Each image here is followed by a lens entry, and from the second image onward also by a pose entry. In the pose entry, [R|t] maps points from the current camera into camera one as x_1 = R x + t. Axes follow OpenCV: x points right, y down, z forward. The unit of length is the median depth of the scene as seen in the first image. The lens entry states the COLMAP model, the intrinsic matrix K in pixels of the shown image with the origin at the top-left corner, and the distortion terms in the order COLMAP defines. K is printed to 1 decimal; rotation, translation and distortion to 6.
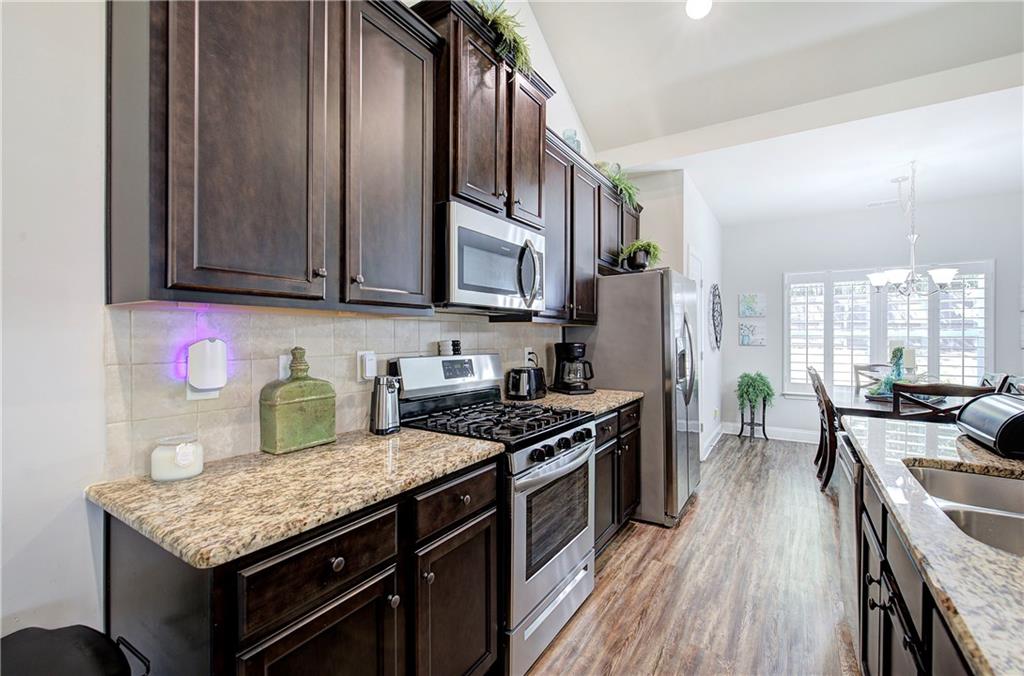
lens RADIAL K [[428.2, 0, 515.8], [0, 428.2, 337.6], [0, 0, 1]] dist [-0.011933, -0.000182]
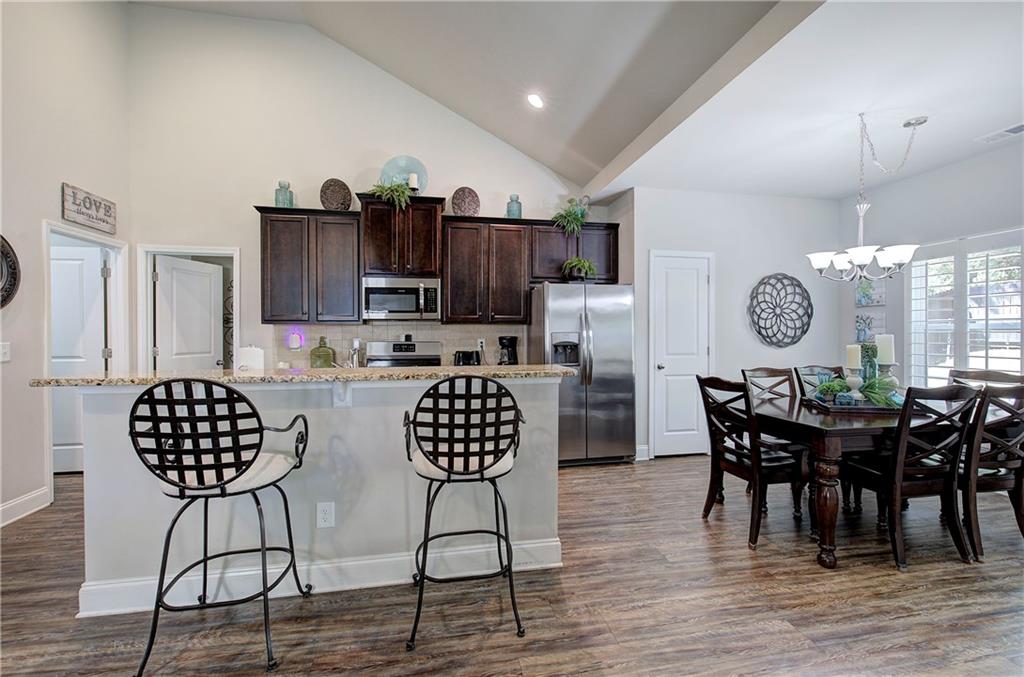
lens RADIAL K [[428.2, 0, 515.8], [0, 428.2, 338.1], [0, 0, 1]] dist [-0.011933, -0.000182]
pose [[0.695632, 0.005500, -0.718377, 1.744094], [0.001011, 0.999962, 0.008635, 0.007310], [0.718398, -0.006733, 0.695600, -0.060221]]
